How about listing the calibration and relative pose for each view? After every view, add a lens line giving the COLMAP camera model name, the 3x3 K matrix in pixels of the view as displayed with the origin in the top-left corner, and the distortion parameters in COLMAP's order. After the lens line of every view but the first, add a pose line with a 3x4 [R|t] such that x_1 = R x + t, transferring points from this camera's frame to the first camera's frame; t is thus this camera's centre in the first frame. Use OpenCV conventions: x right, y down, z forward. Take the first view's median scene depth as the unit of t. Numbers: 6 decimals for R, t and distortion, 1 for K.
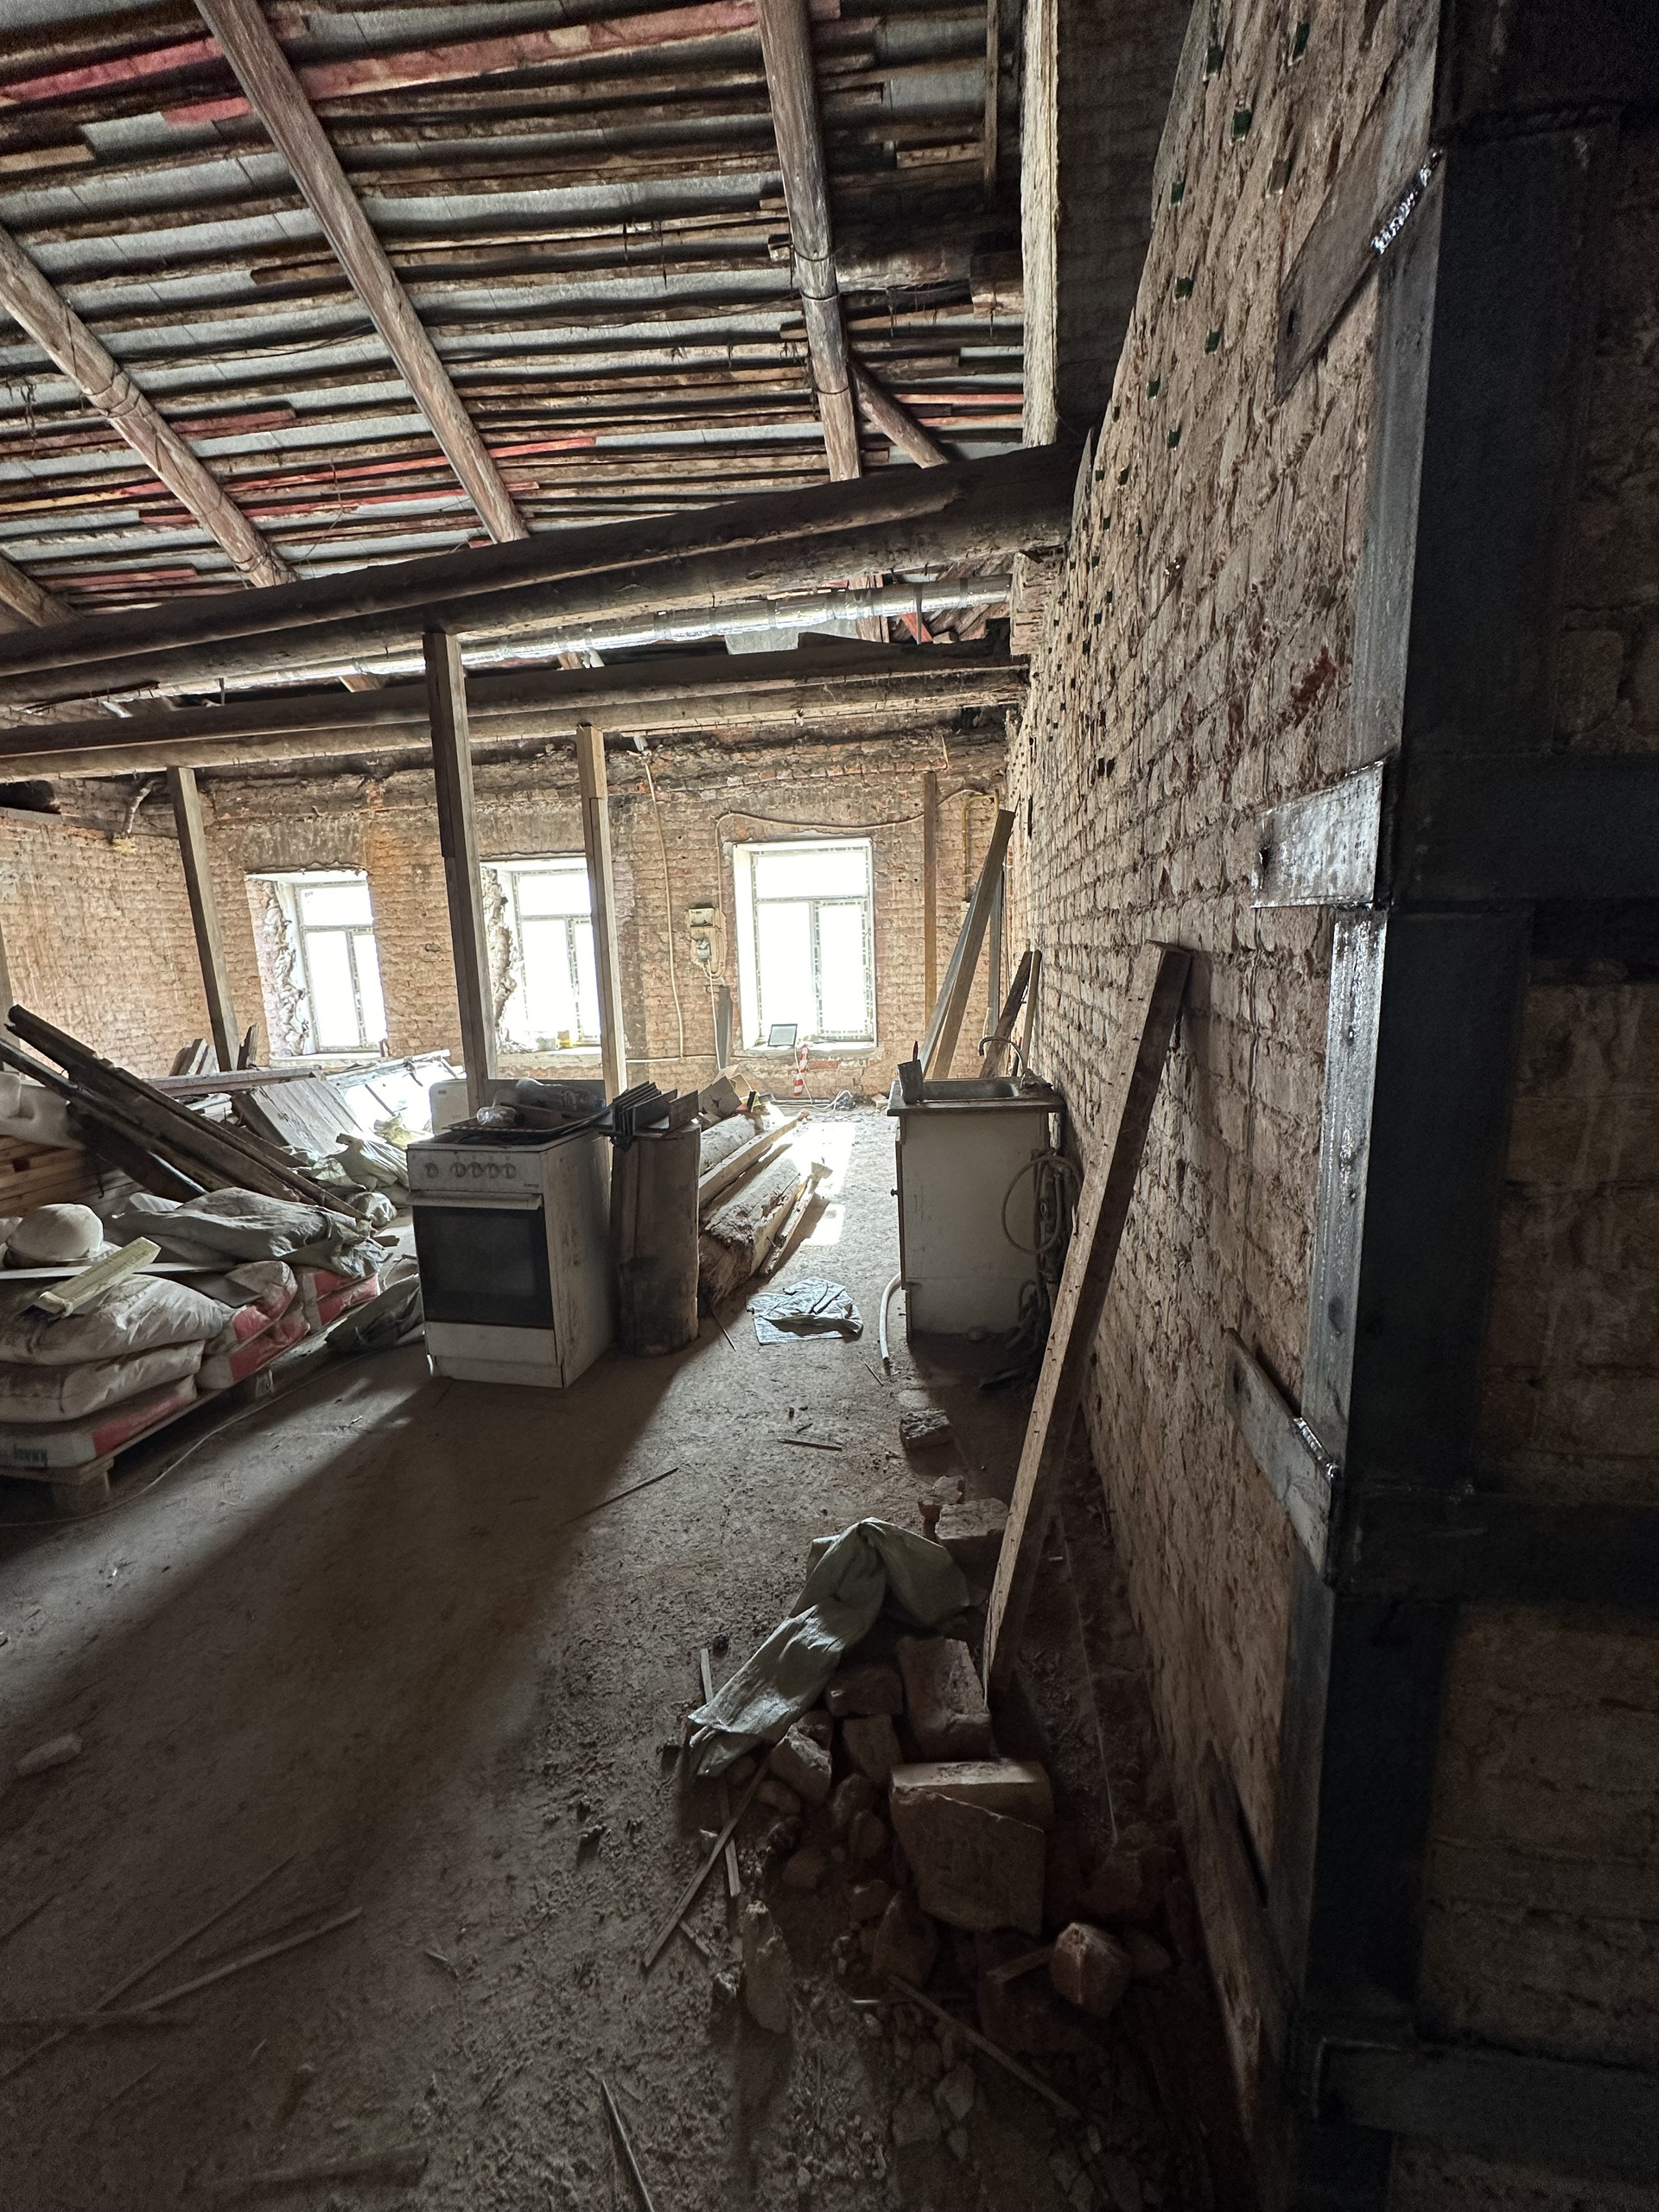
lens RADIAL K [[879.5, 0, 835.5], [0, 879.5, 1104.5], [0, 0, 1]] dist [-0.001019, 0.000499]
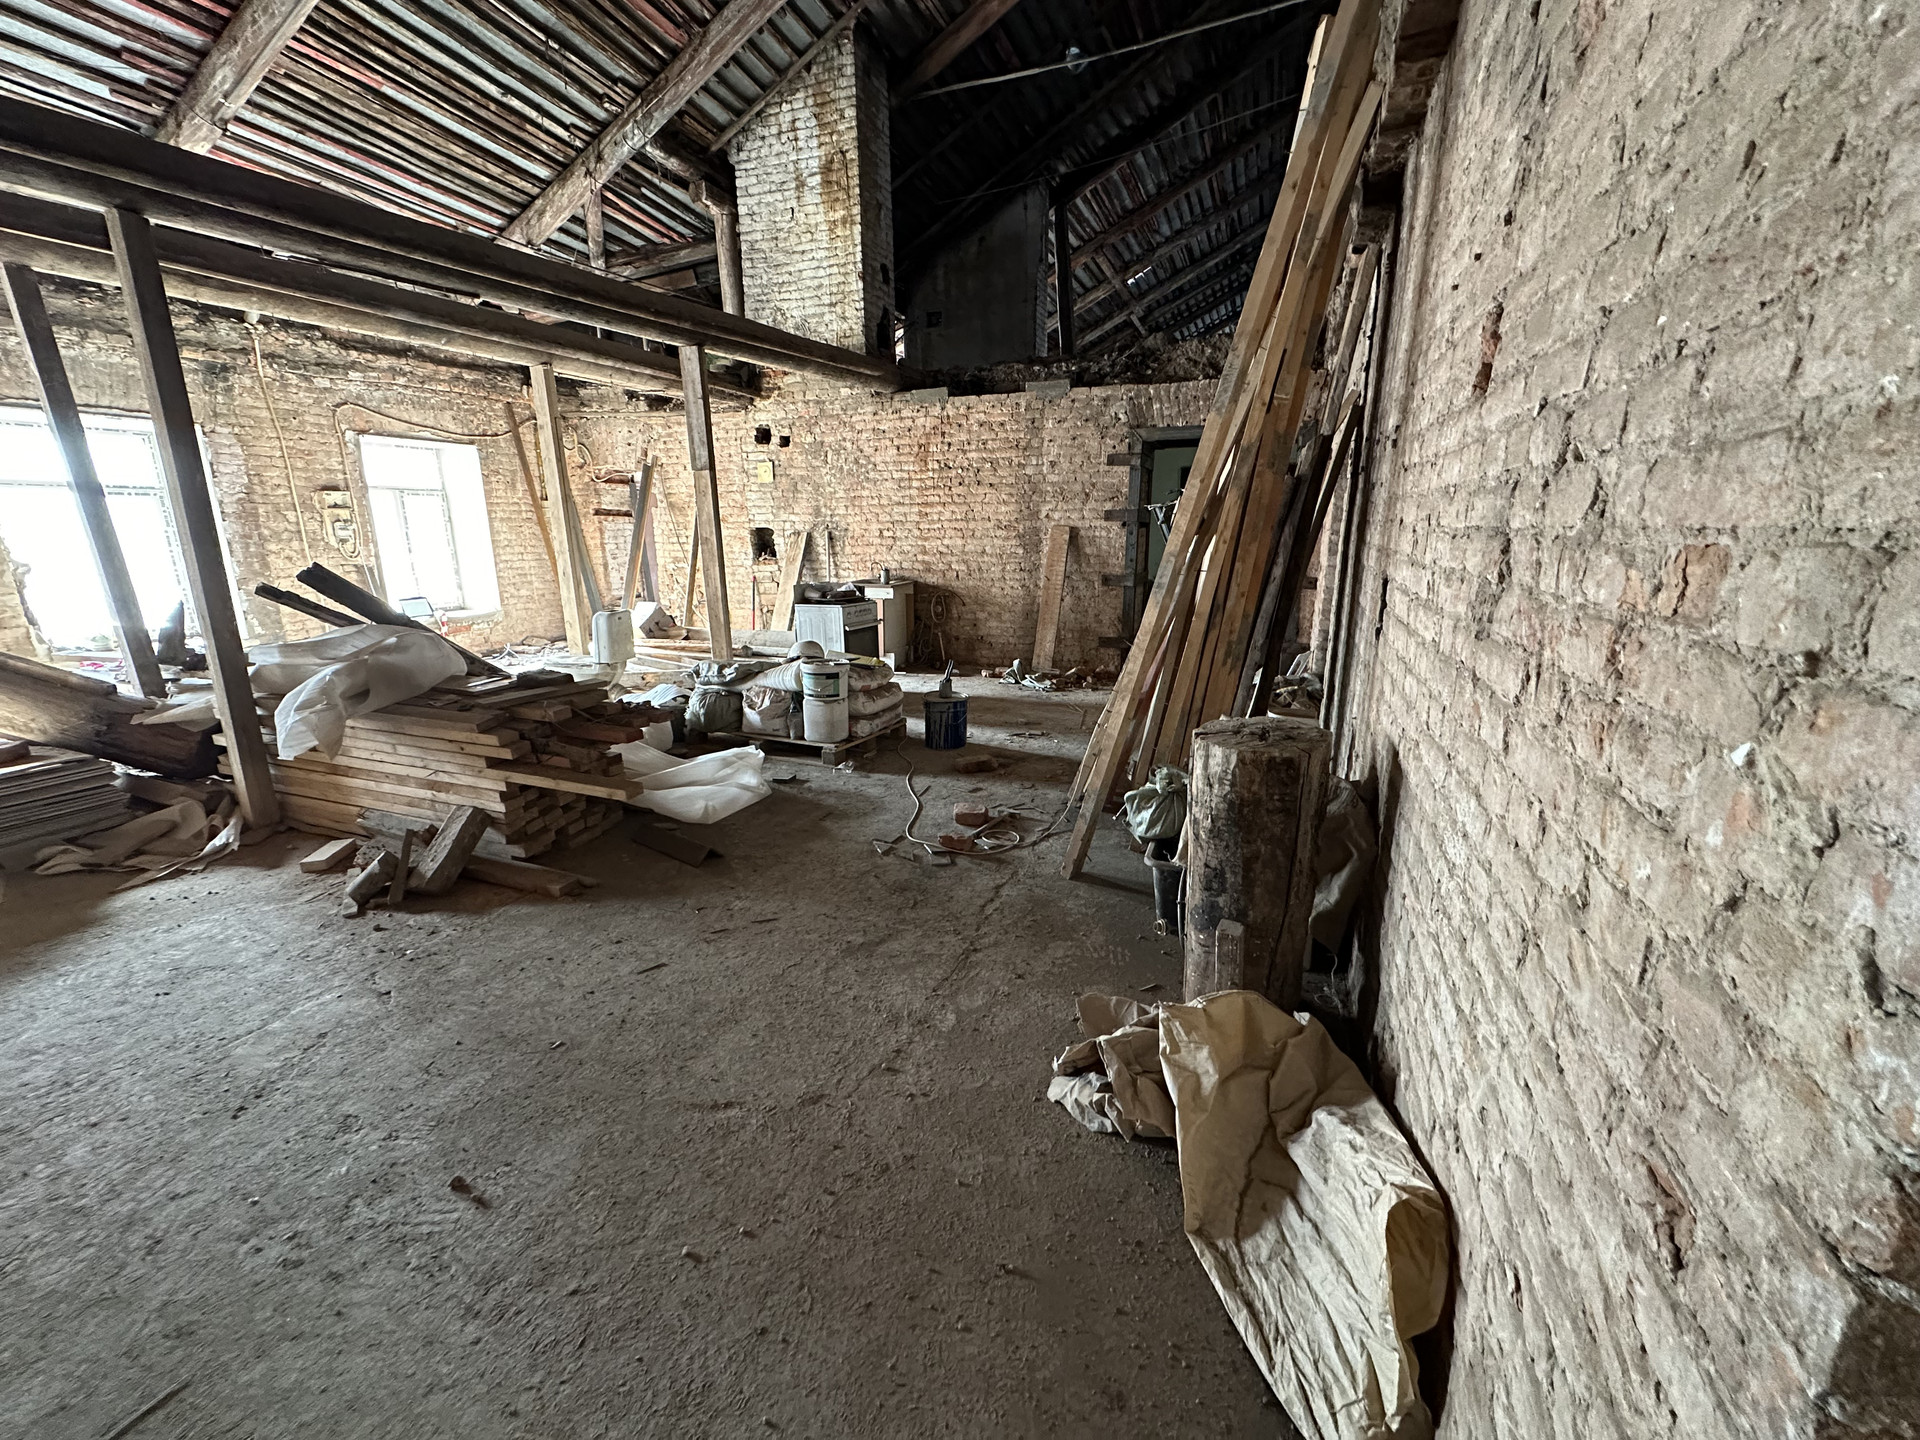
lens RADIAL K [[763.4, 0, 959.0], [0, 763.4, 716.8], [0, 0, 1]] dist [-0.001019, 0.000499]
pose [[0.255043, -0.203173, 0.945343, -1.172988], [0.172271, 0.971581, 0.162335, 0.028140], [-0.951460, 0.121453, 0.282795, 0.079264]]
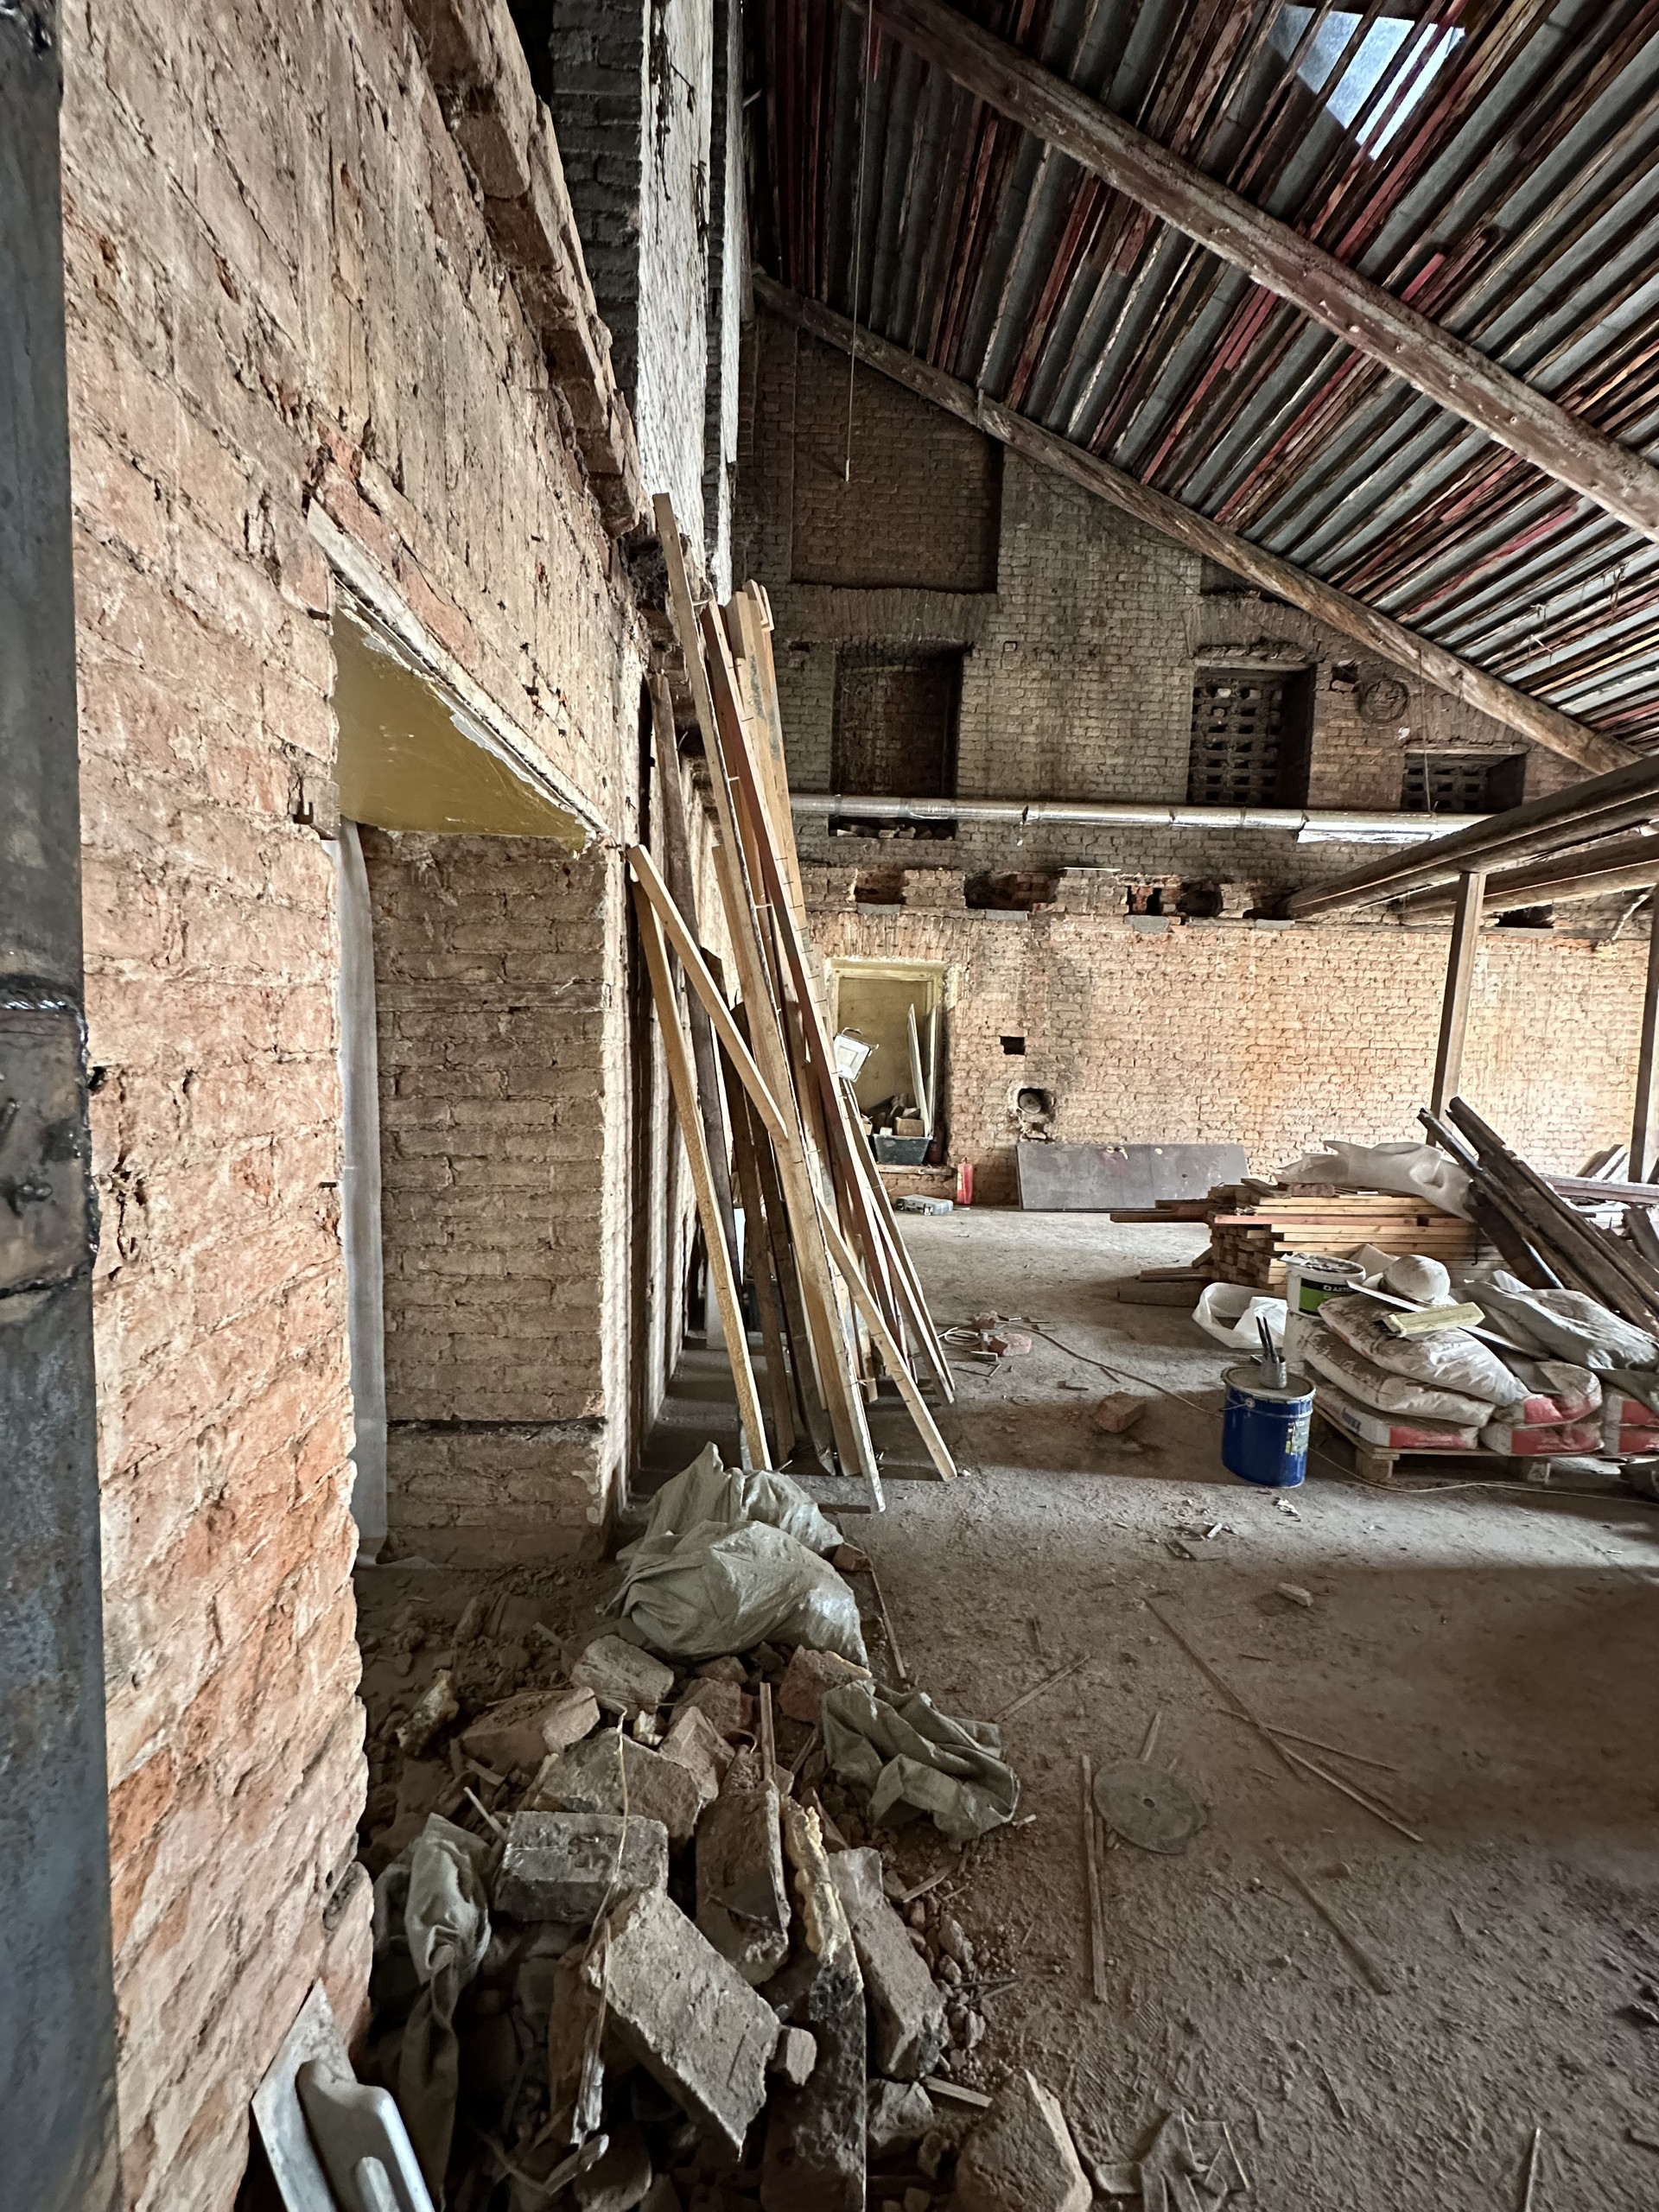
lens RADIAL K [[879.5, 0, 829.8], [0, 879.5, 1104.9], [0, 0, 1]] dist [-0.001019, 0.000499]
pose [[0.169353, 0.122360, -0.977930, 0.101935], [-0.212147, 0.973528, 0.085070, -0.014209], [0.962452, 0.193058, 0.190828, -0.067334]]
